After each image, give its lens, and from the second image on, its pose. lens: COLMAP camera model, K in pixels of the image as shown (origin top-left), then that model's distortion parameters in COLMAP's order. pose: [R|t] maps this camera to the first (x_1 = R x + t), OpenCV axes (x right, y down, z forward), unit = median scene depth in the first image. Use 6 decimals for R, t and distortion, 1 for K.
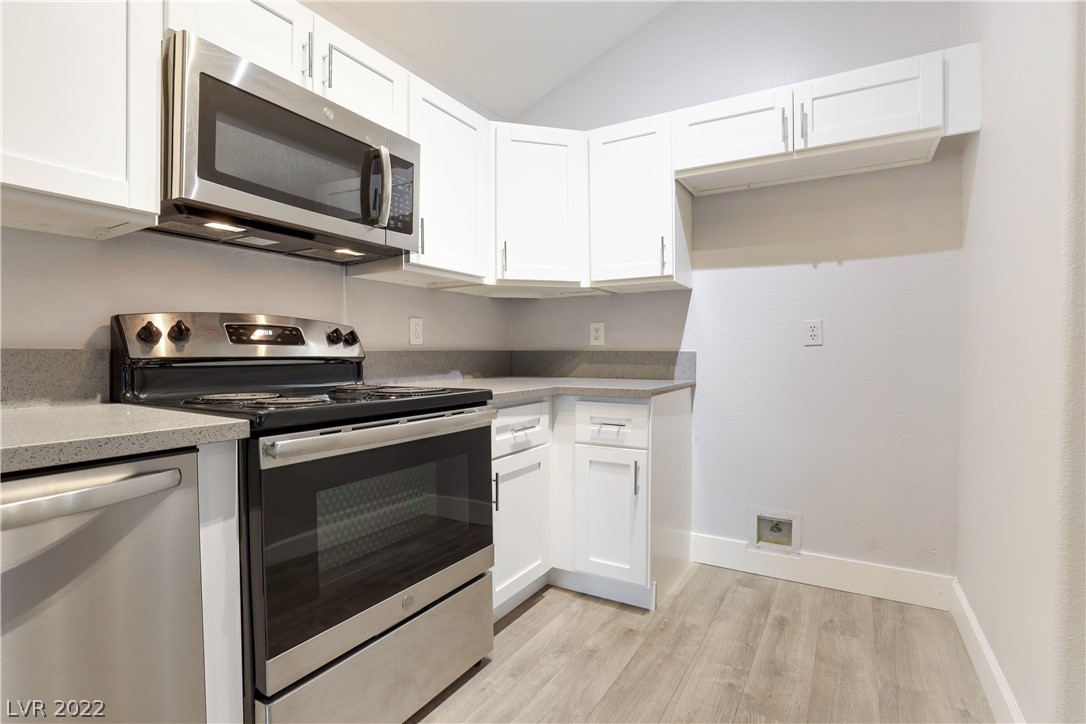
lens RADIAL K [[414.3, 0, 576.1], [0, 414.3, 365.9], [0, 0, 1]] dist [-0.024437, 0.000008]
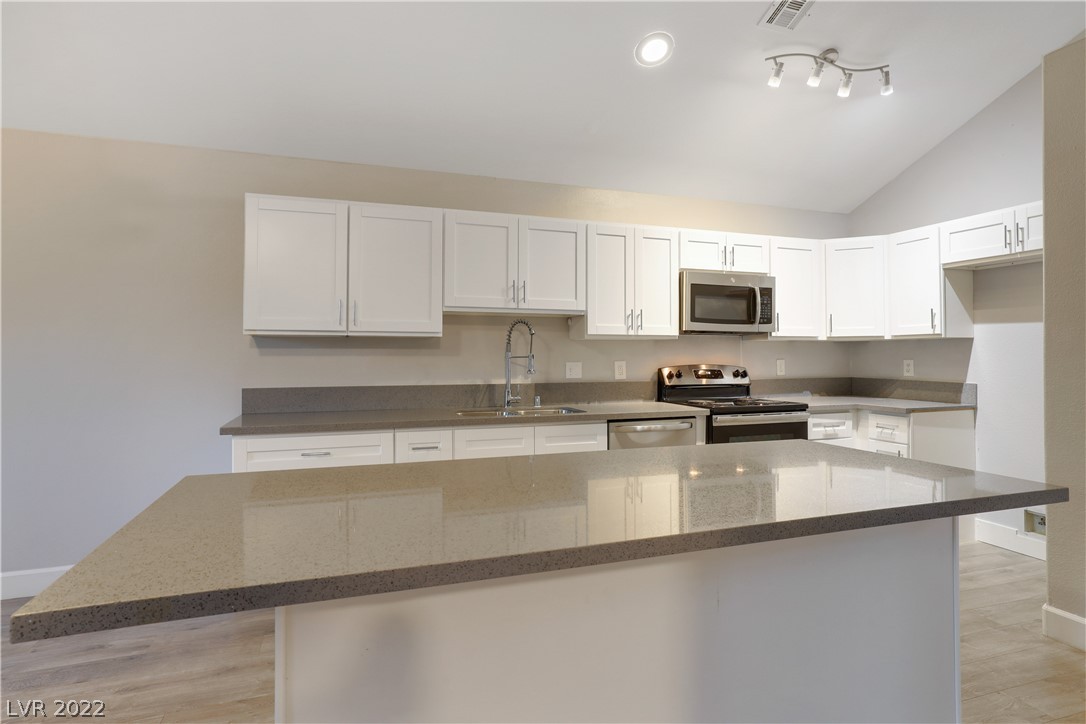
lens RADIAL K [[601.1, 0, 543.0], [0, 601.1, 362.0], [0, 0, 1]] dist [-0.002887, 0.000130]
pose [[0.662132, -0.001689, -0.749386, 0.994207], [-0.003106, 0.999983, -0.004999, -0.110716], [0.749381, 0.005638, 0.662115, -1.664669]]
